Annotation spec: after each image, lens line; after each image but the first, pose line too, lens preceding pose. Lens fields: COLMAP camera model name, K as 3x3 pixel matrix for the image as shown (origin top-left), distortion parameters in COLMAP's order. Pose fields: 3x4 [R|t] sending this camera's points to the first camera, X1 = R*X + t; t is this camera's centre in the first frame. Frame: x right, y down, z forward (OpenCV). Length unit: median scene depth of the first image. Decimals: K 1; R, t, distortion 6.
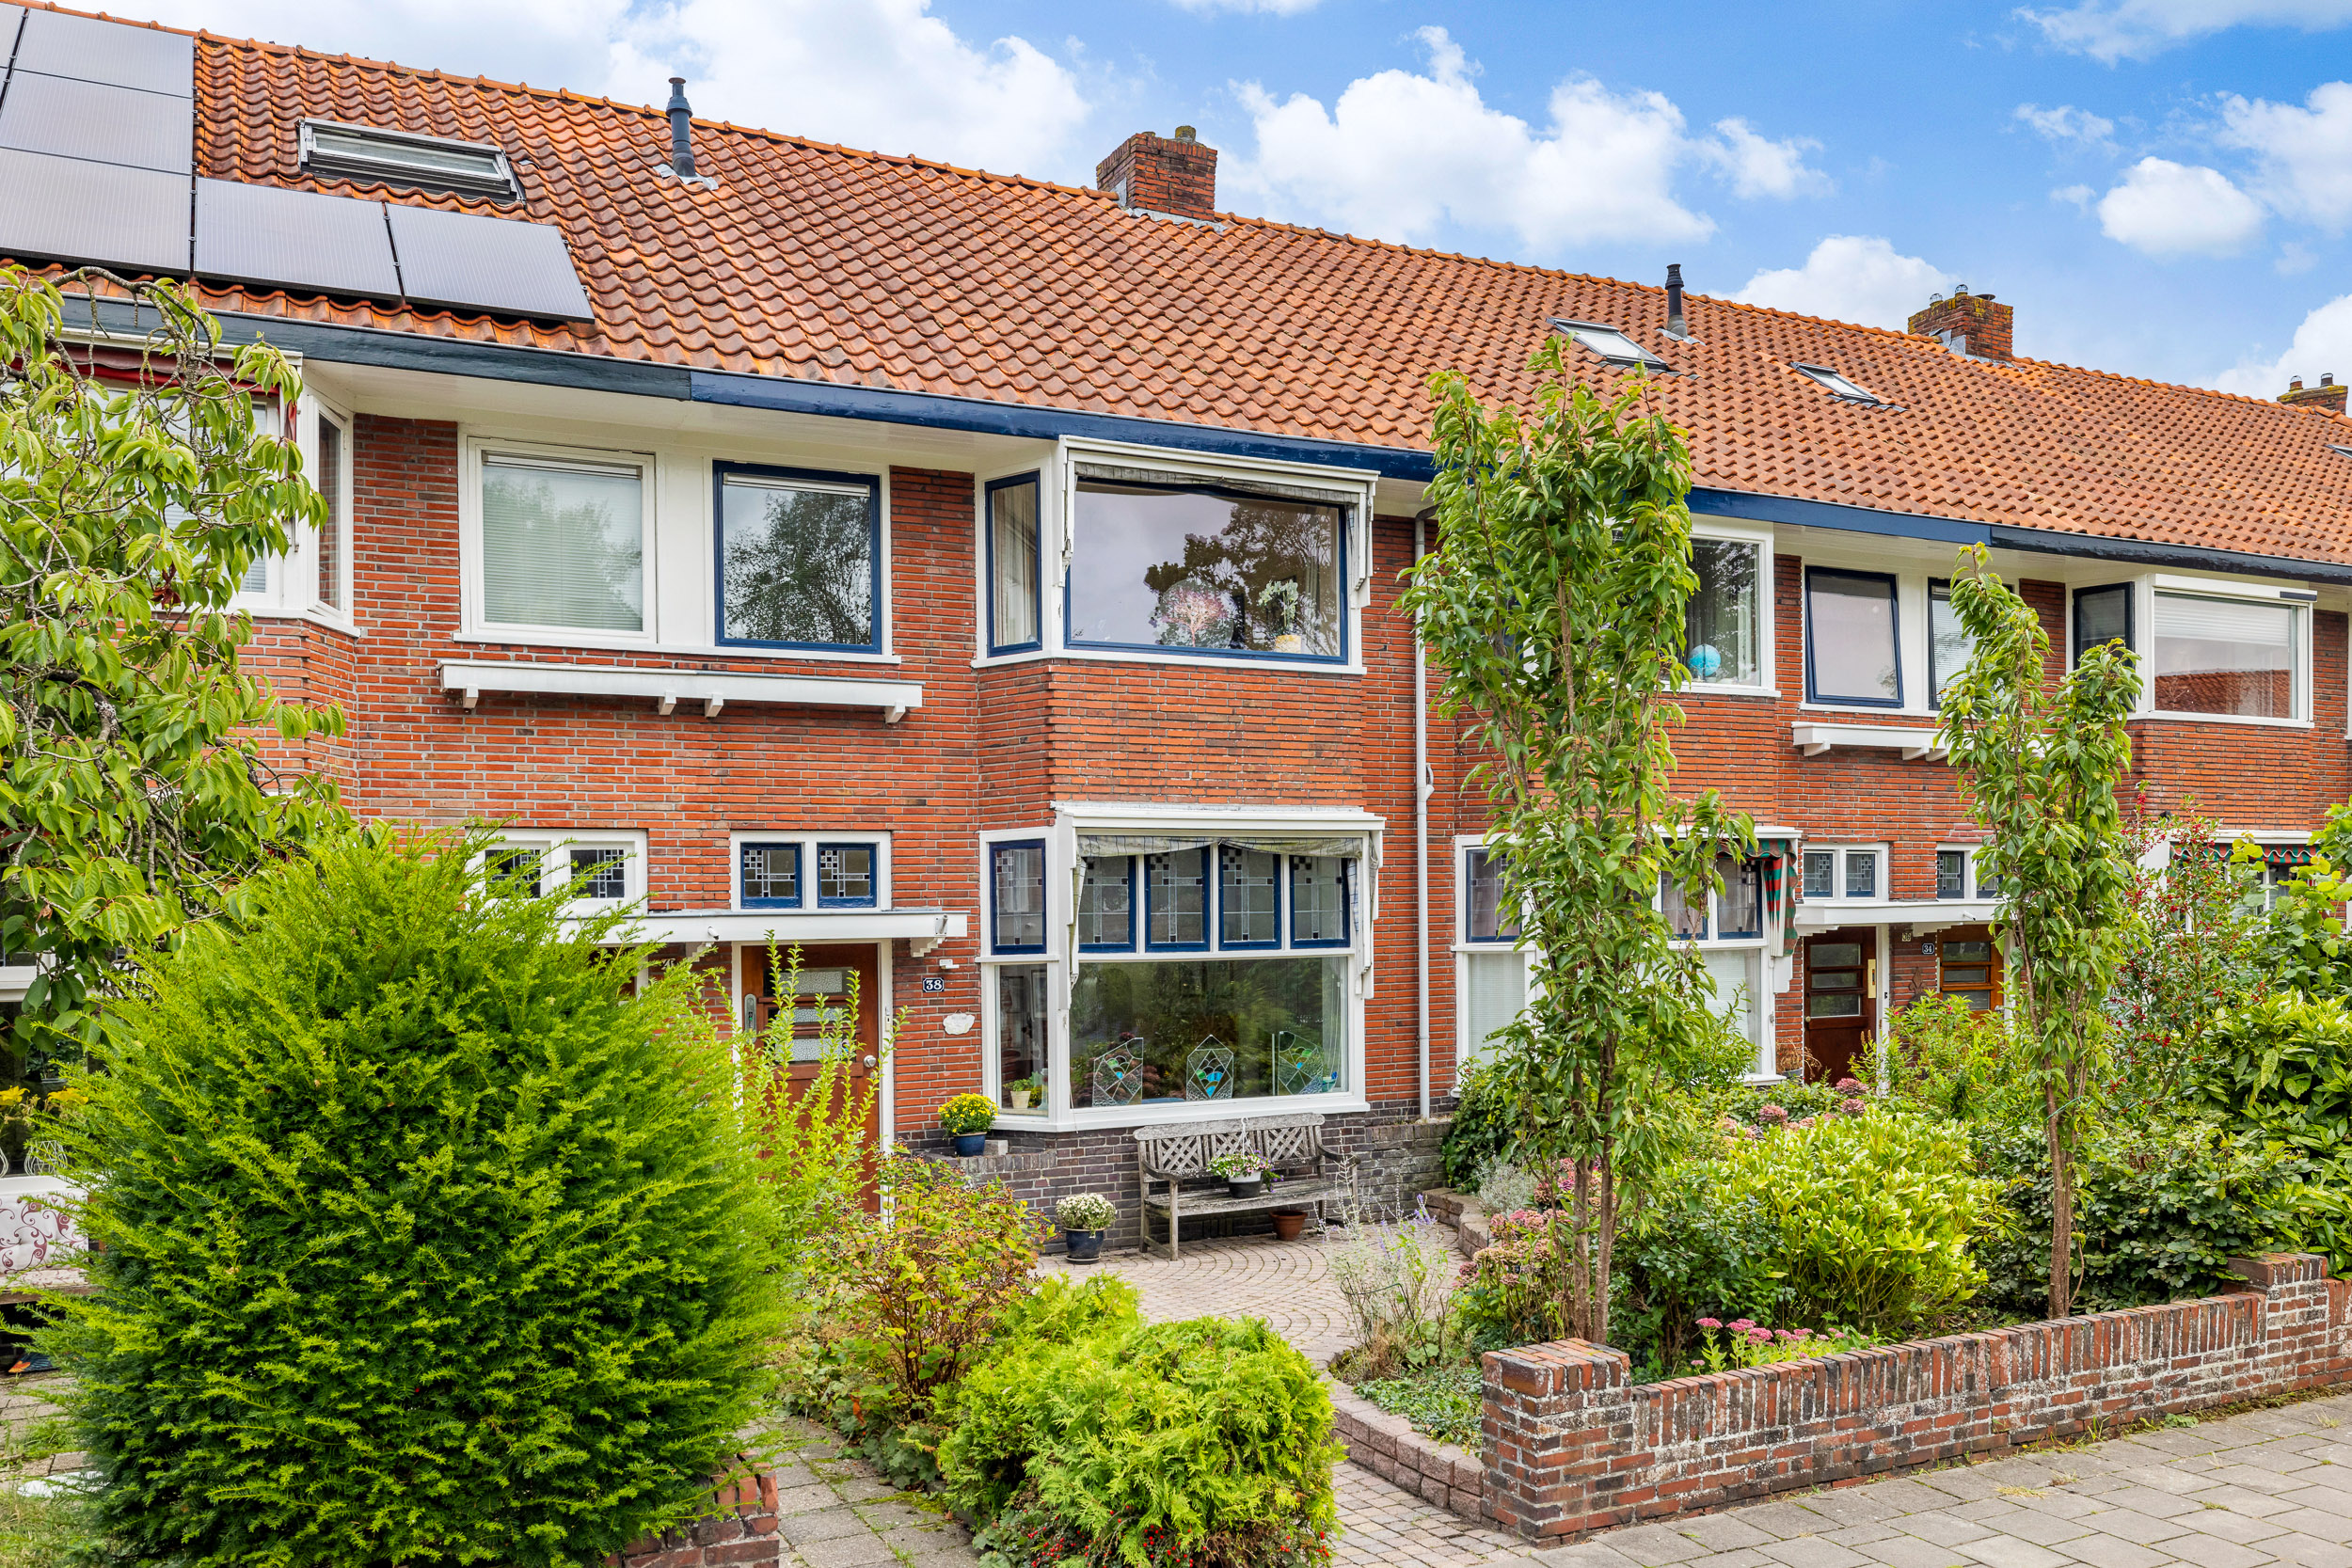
lens RADIAL K [[1851.8, 0, 1174.4], [0, 1851.8, 994.1], [0, 0, 1]] dist [0.000159, 0.003864]
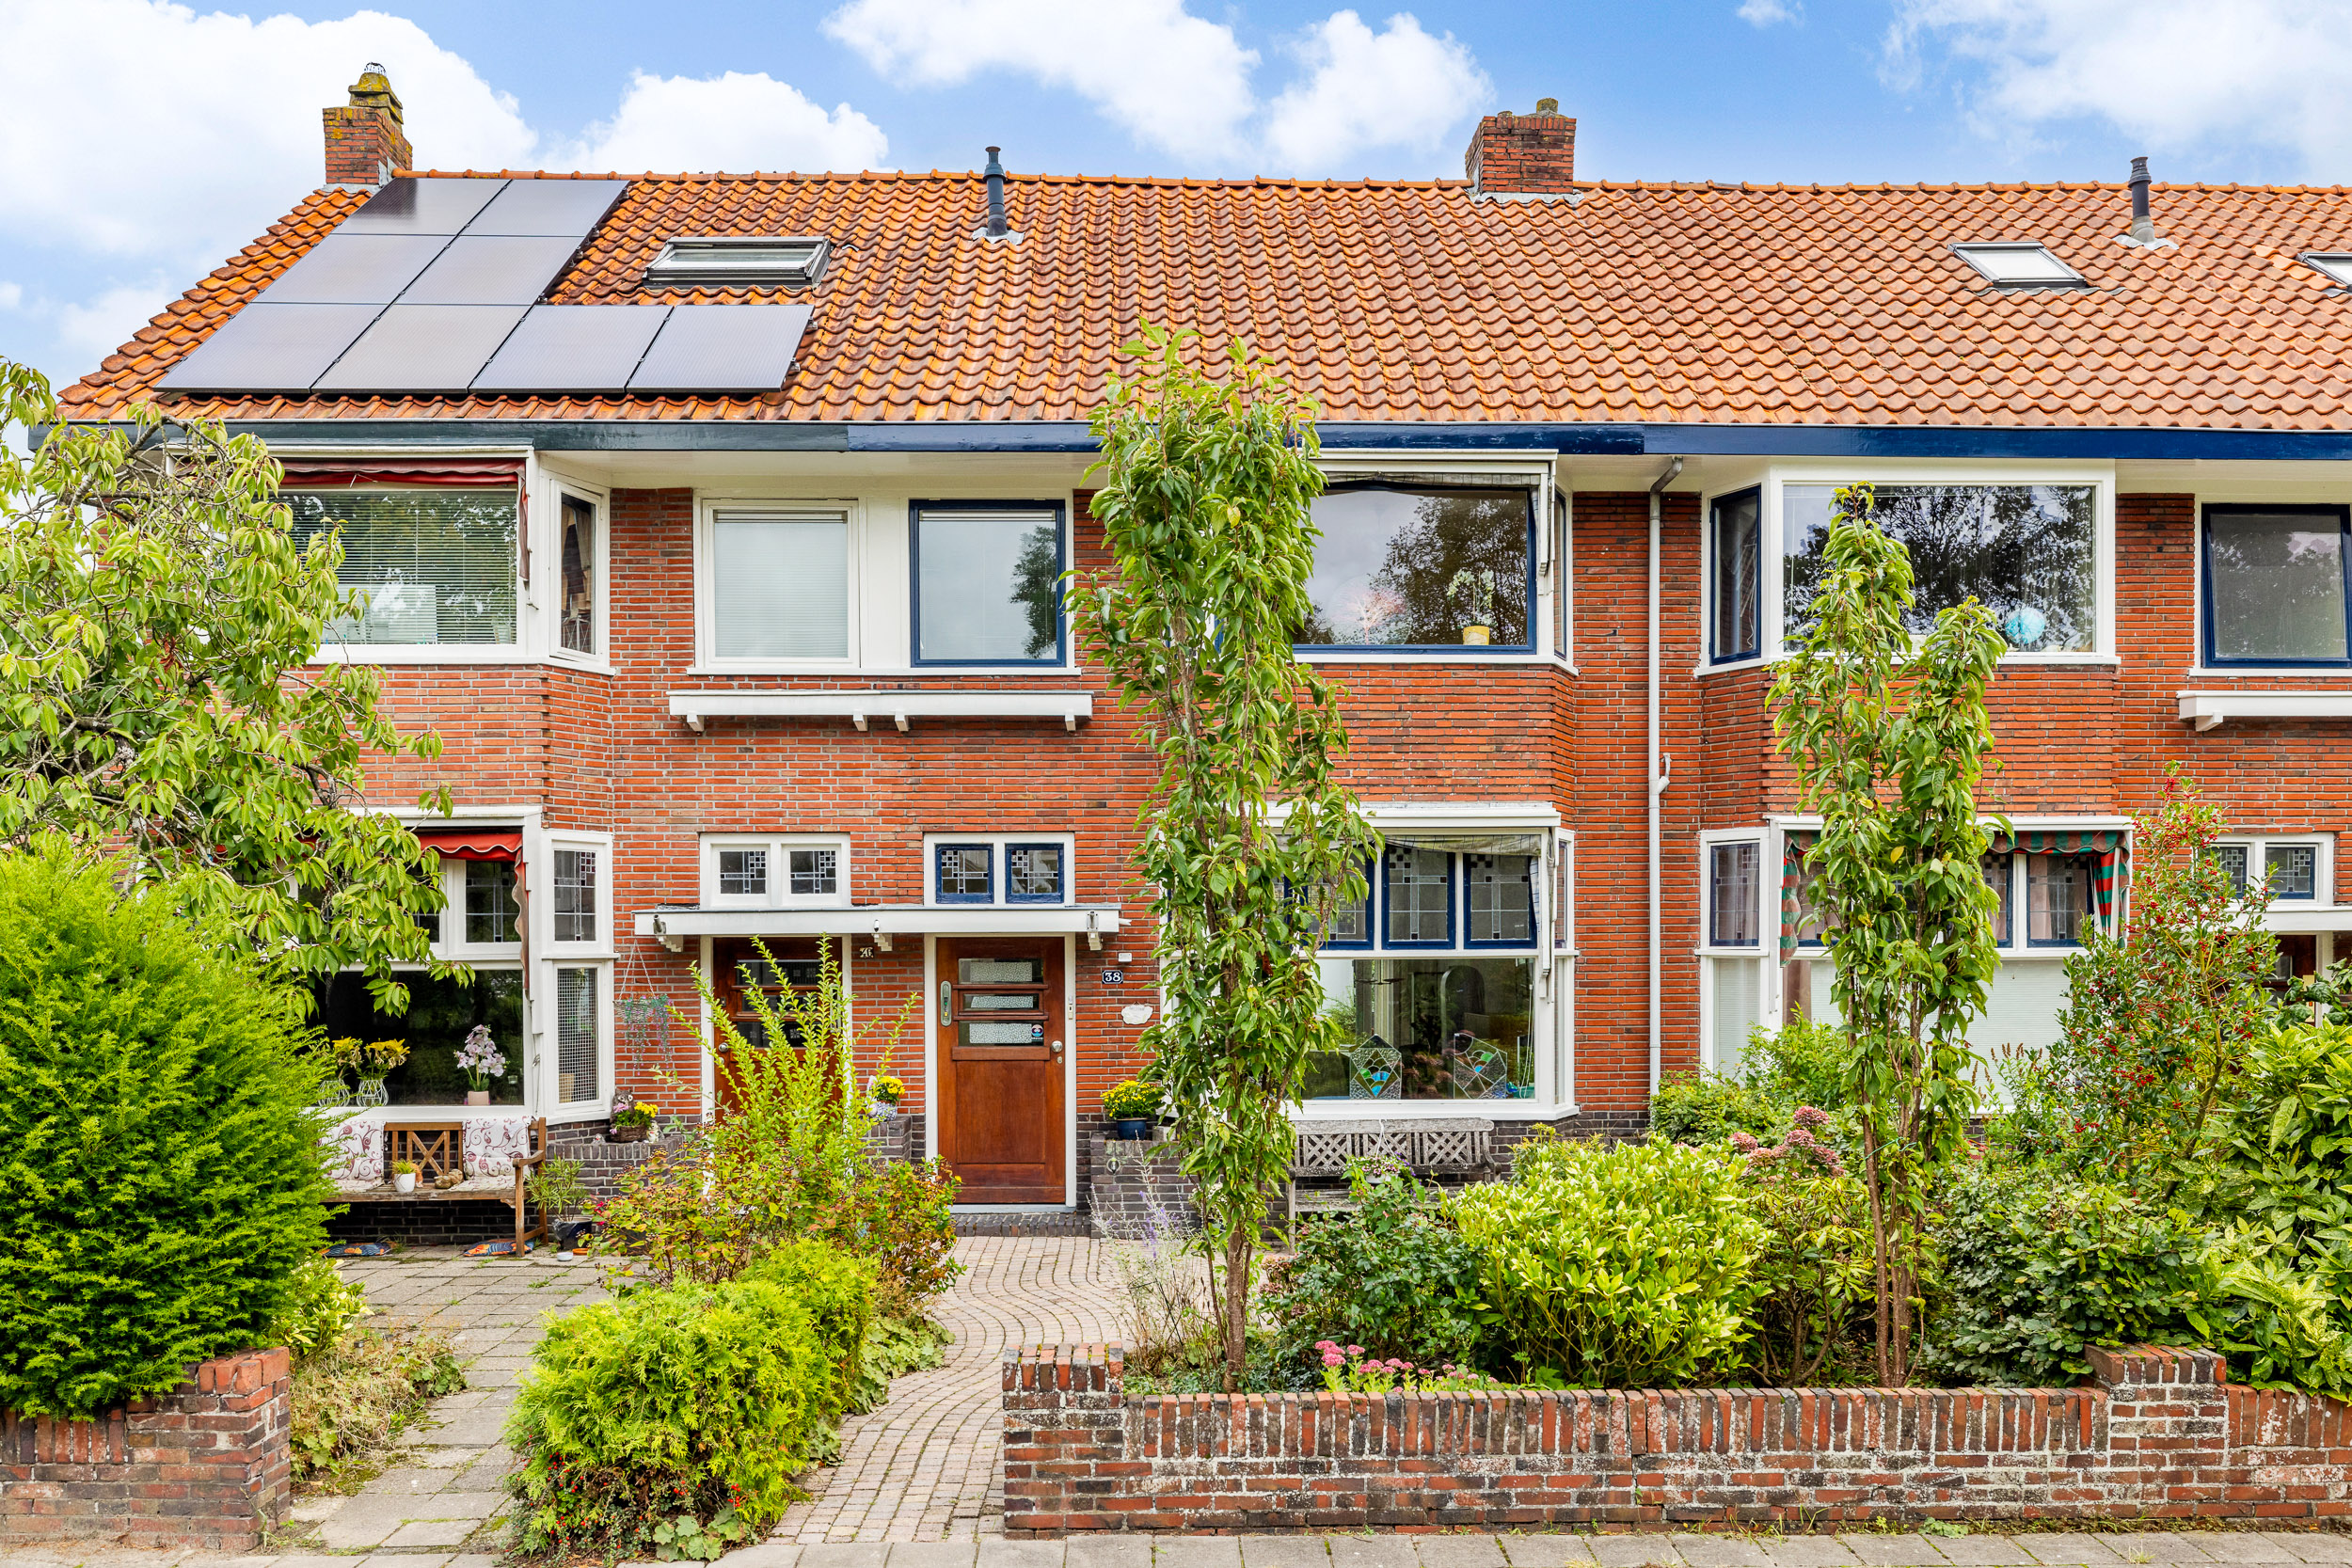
lens RADIAL K [[1851.8, 0, 1174.4], [0, 1851.8, 994.1], [0, 0, 1]] dist [0.000159, 0.003864]
pose [[0.907703, 0.028486, -0.418645, 0.359818], [-0.026515, 0.999593, 0.010526, -0.007506], [0.418774, 0.001546, 0.908089, 0.055719]]
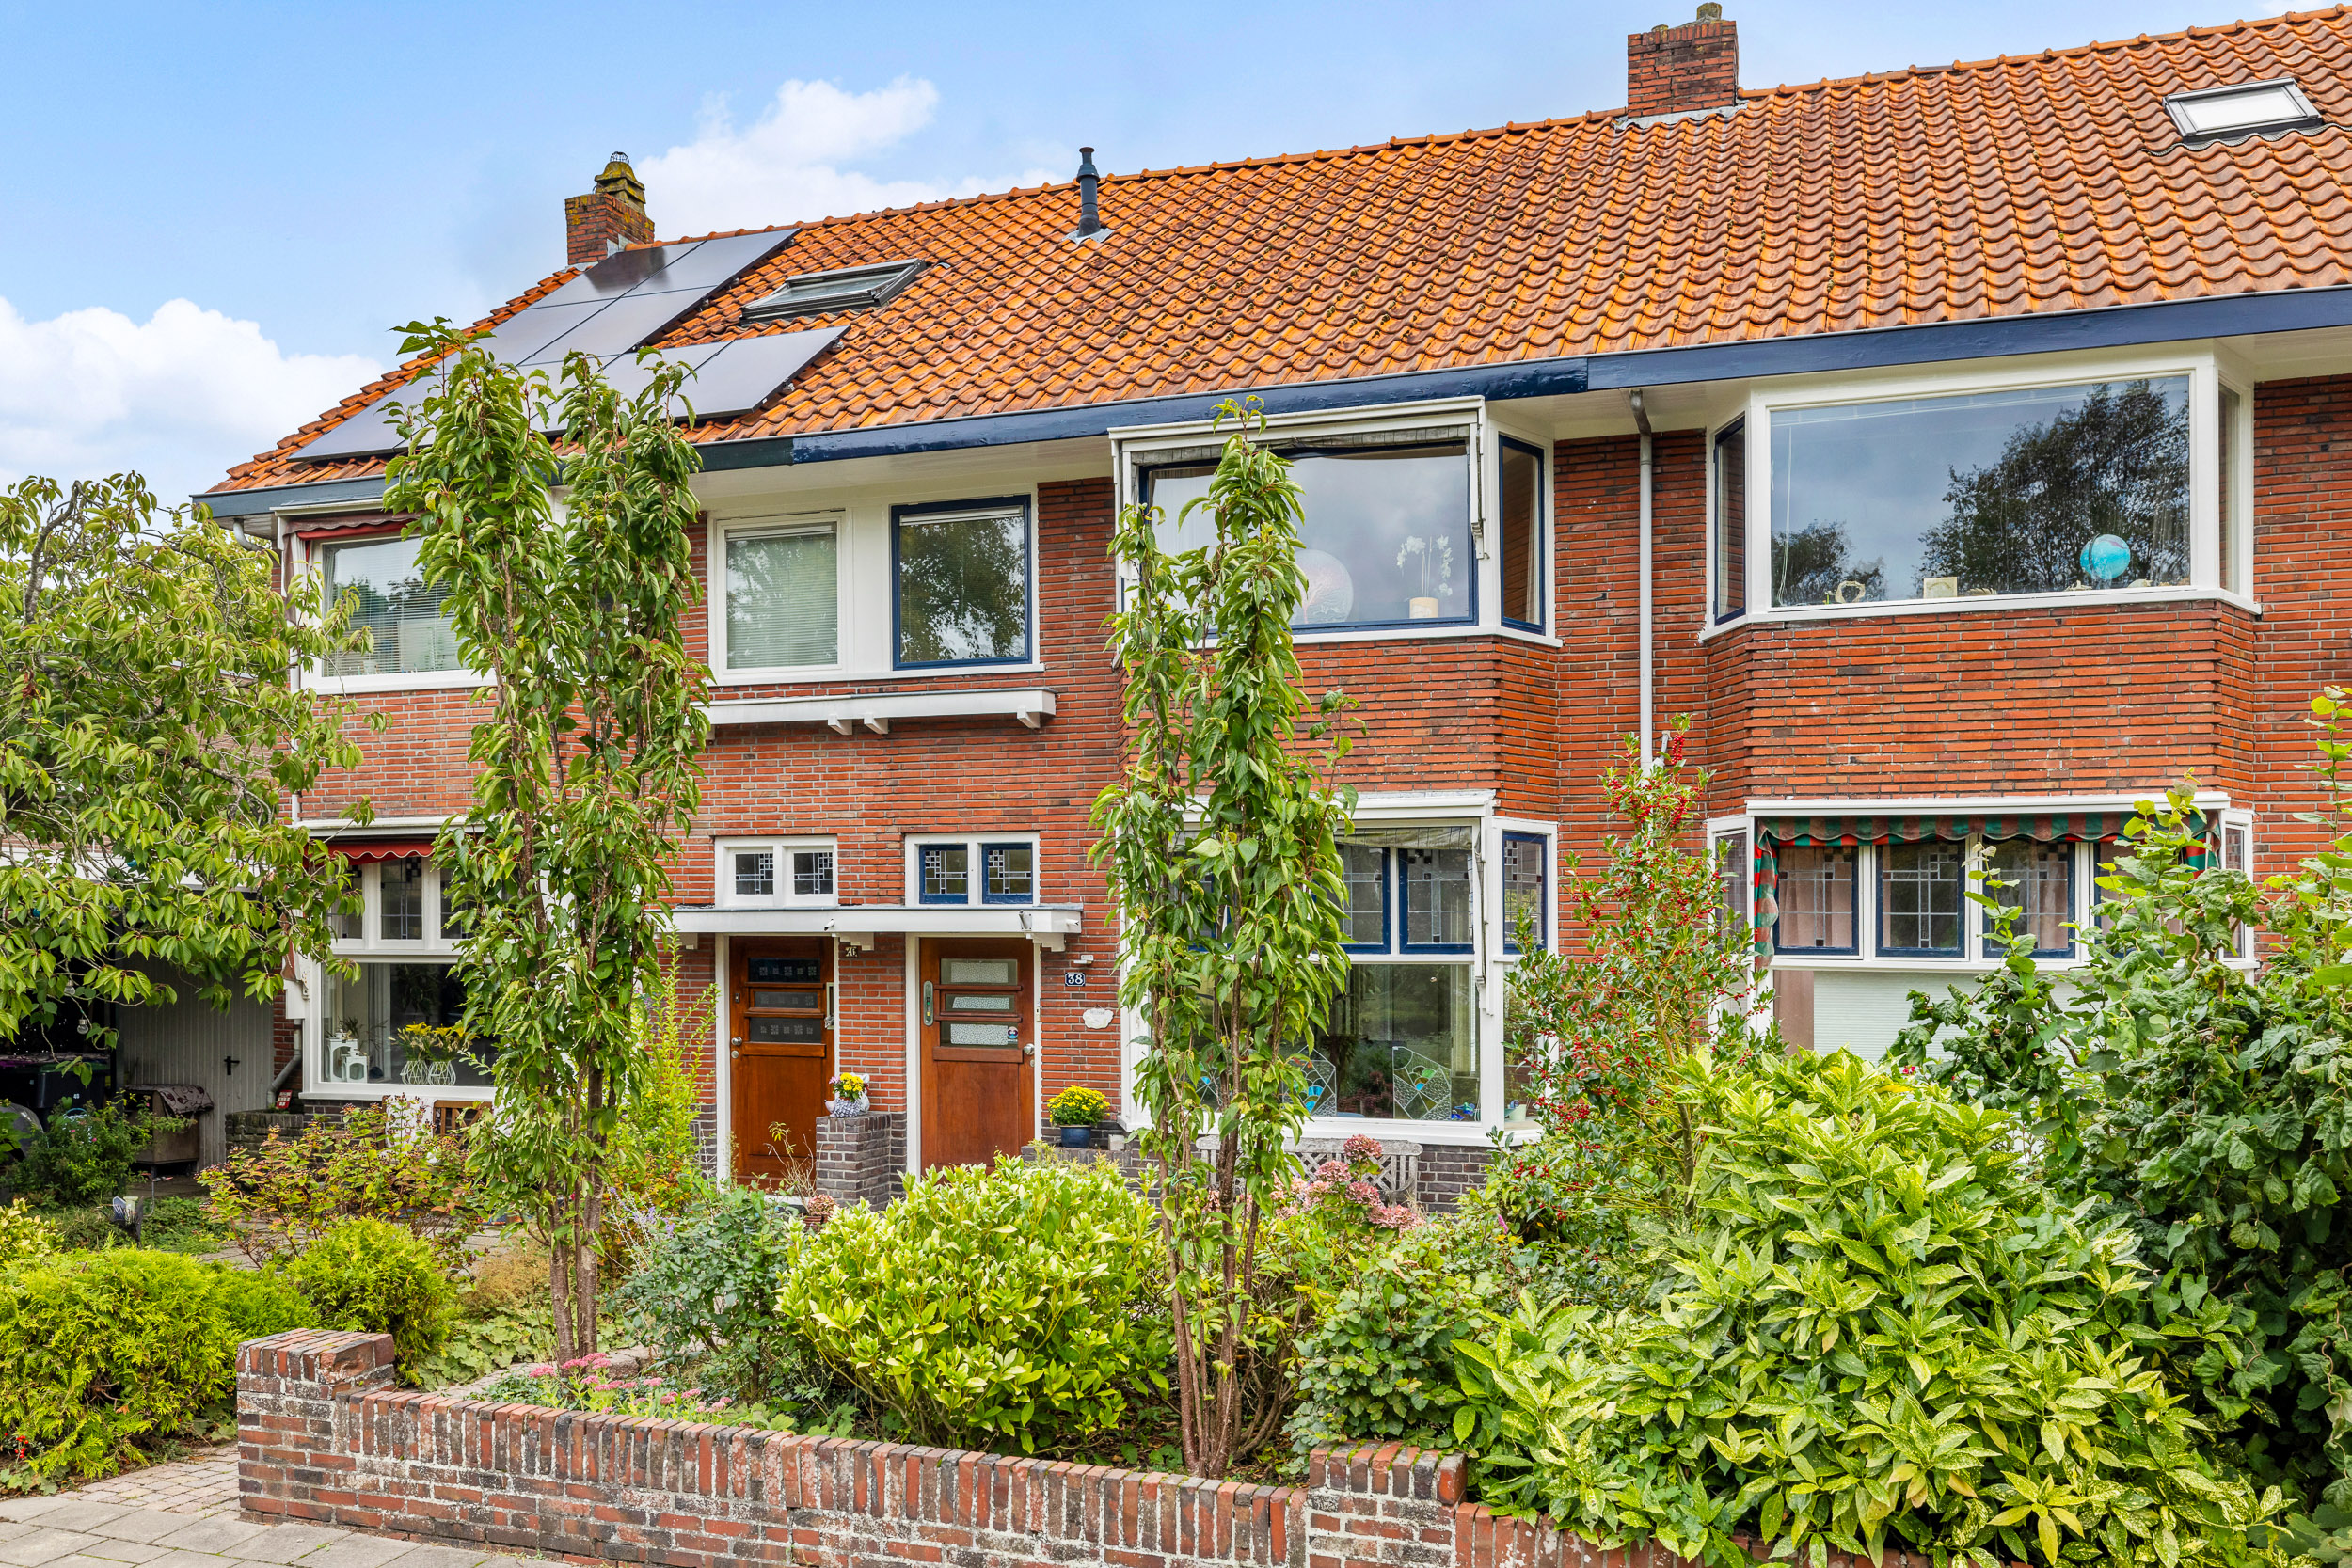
lens RADIAL K [[1851.3, 0, 1158.5], [0, 1851.3, 970.8], [0, 0, 1]] dist [0.002655, -0.002531]
pose [[0.700657, 0.031931, -0.712783, 0.661725], [-0.040602, 0.999164, 0.004849, -0.017210], [0.712342, 0.025543, 0.701368, 0.323213]]
